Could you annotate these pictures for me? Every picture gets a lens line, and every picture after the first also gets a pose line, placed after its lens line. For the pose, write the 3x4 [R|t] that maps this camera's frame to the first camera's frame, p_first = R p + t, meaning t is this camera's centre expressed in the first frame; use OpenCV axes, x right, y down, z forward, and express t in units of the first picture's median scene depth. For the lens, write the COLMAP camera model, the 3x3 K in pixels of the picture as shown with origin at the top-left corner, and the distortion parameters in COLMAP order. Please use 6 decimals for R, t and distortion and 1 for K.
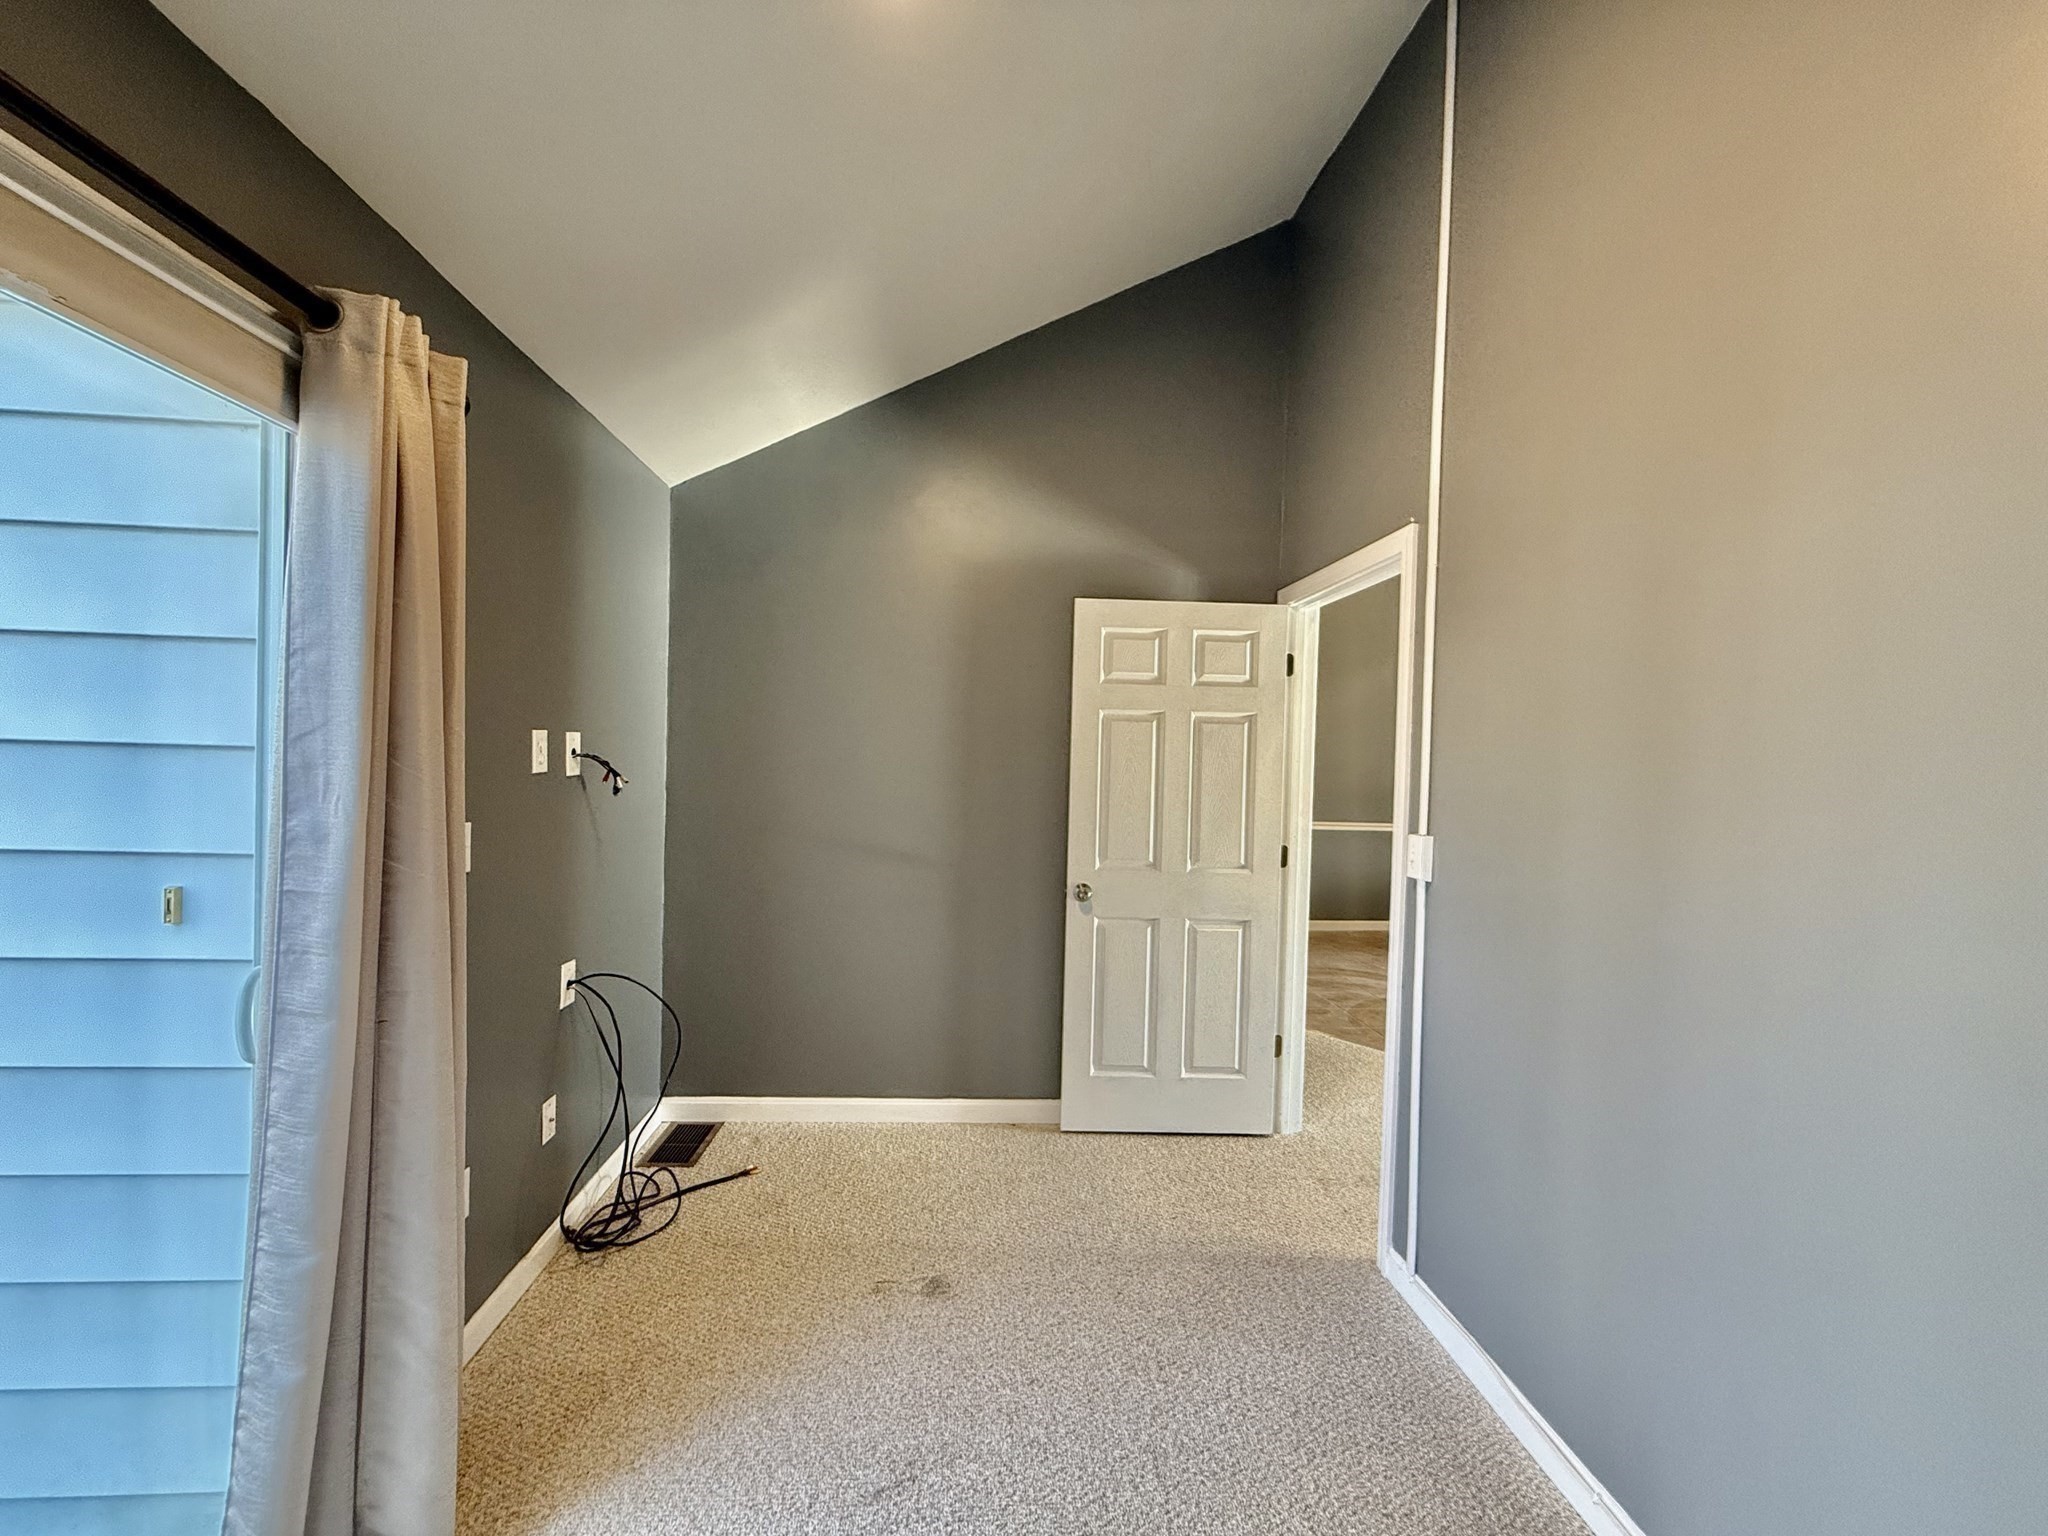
lens RADIAL K [[814.2, 0, 1015.6], [0, 814.2, 771.7], [0, 0, 1]] dist [0.001218, -0.000206]
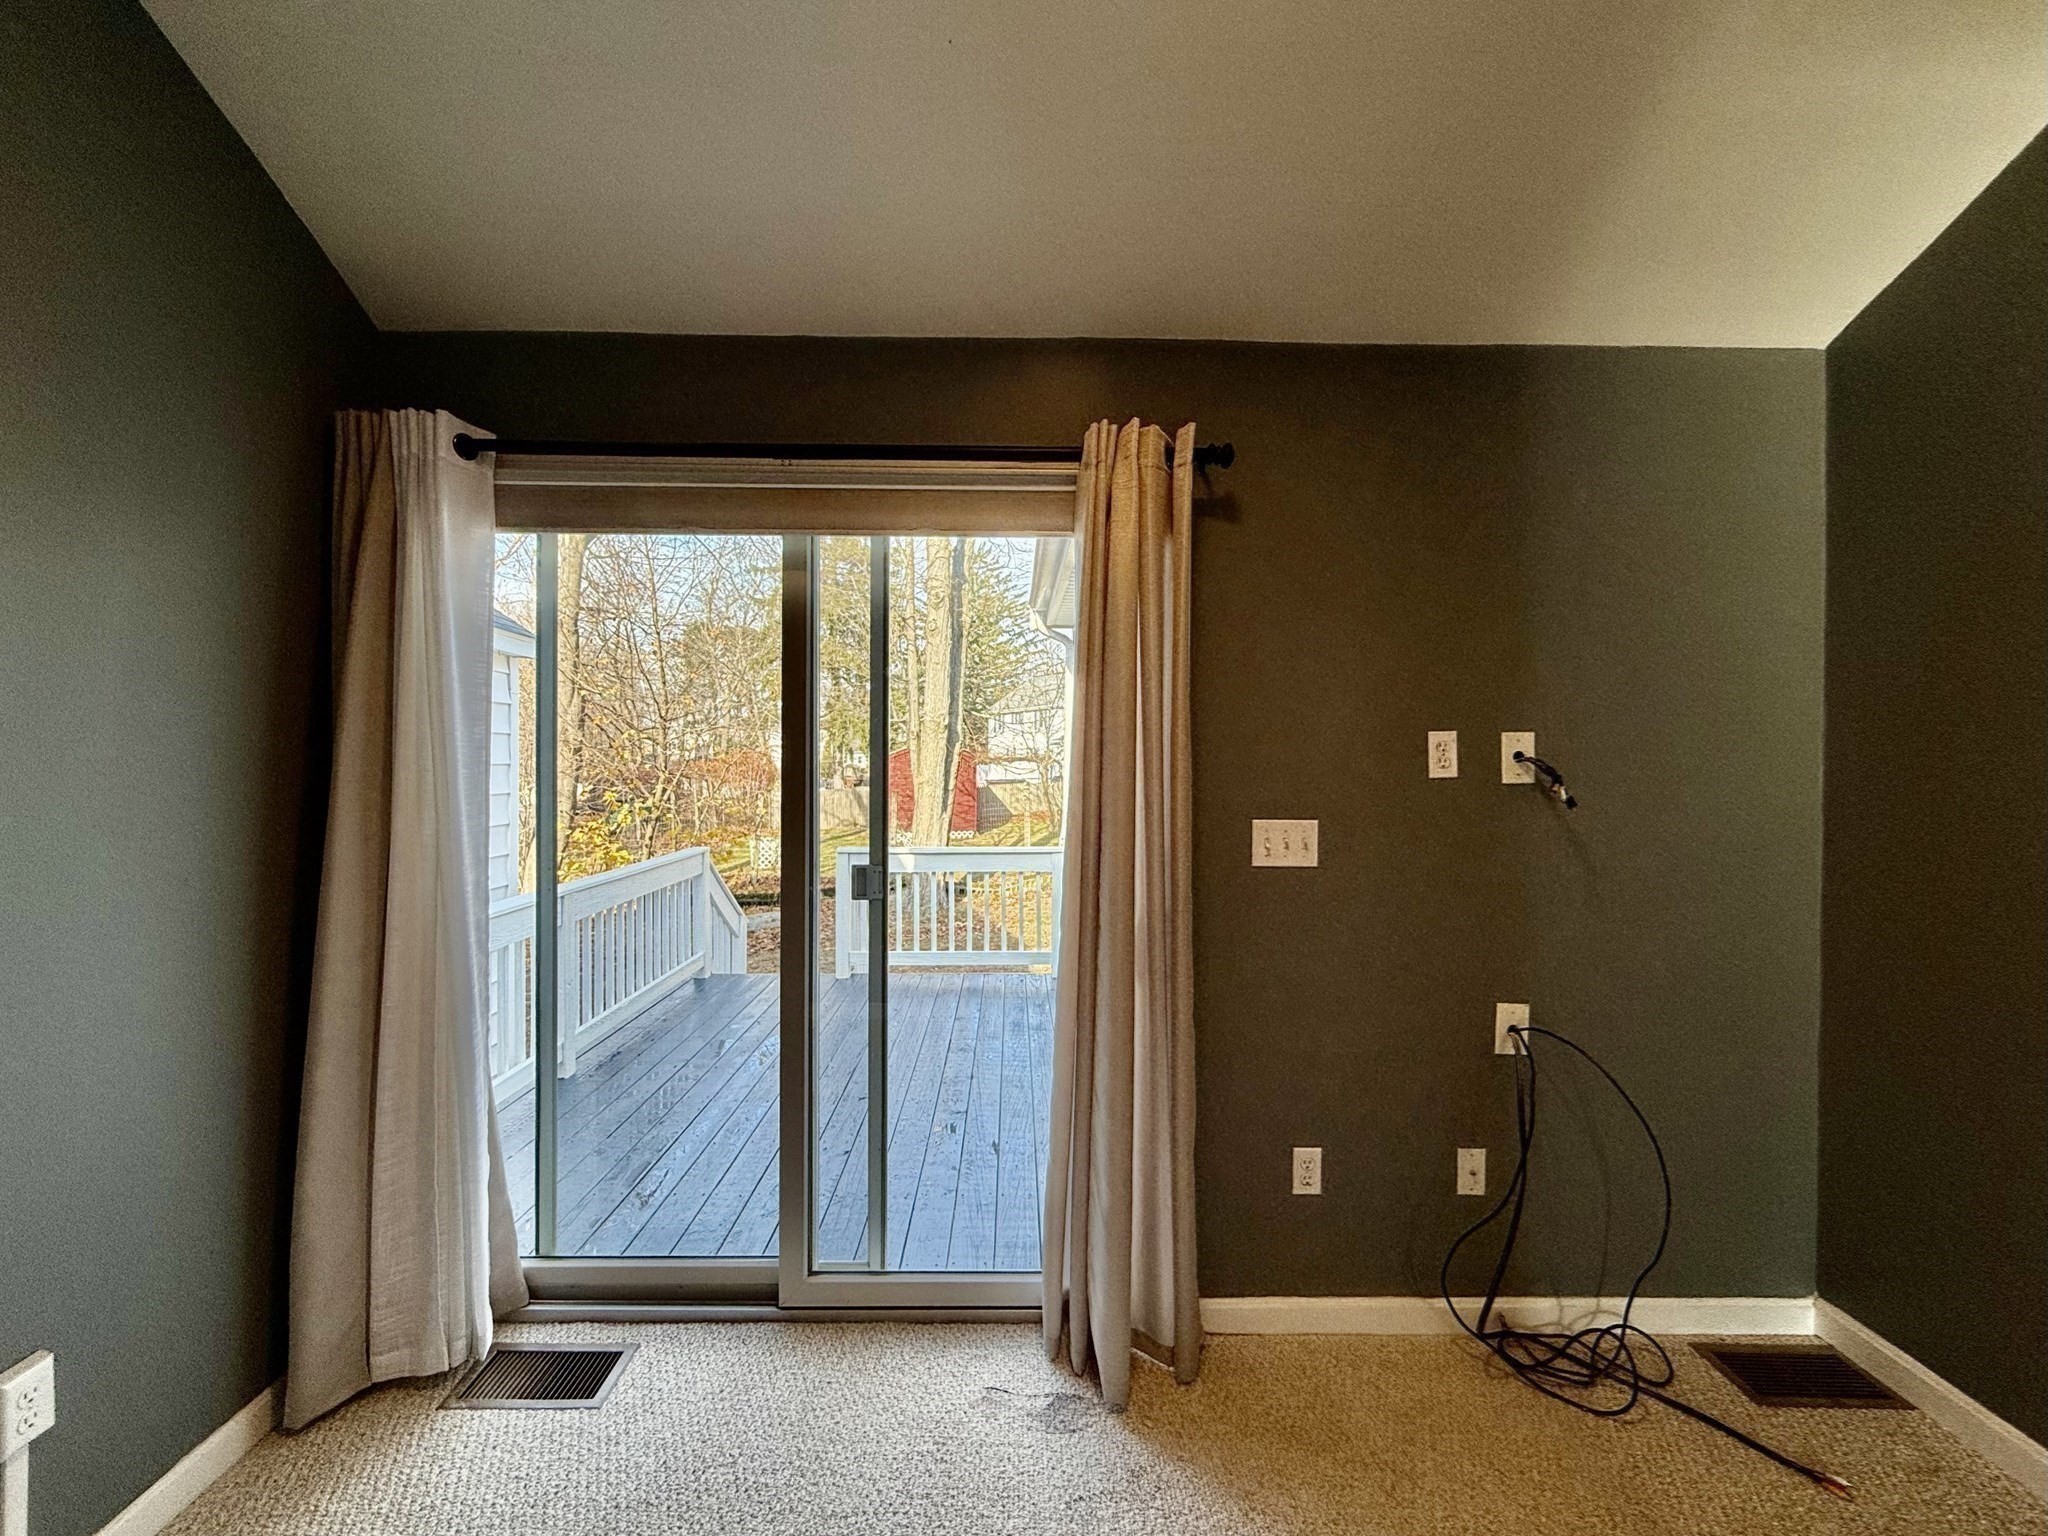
lens RADIAL K [[814.2, 0, 1015.6], [0, 814.2, 771.7], [0, 0, 1]] dist [0.001218, -0.000206]
pose [[-0.062933, -0.017798, -0.997859, 0.331345], [-0.026429, 0.999520, -0.016161, 0.019242], [0.997668, 0.025355, -0.063373, 0.523550]]
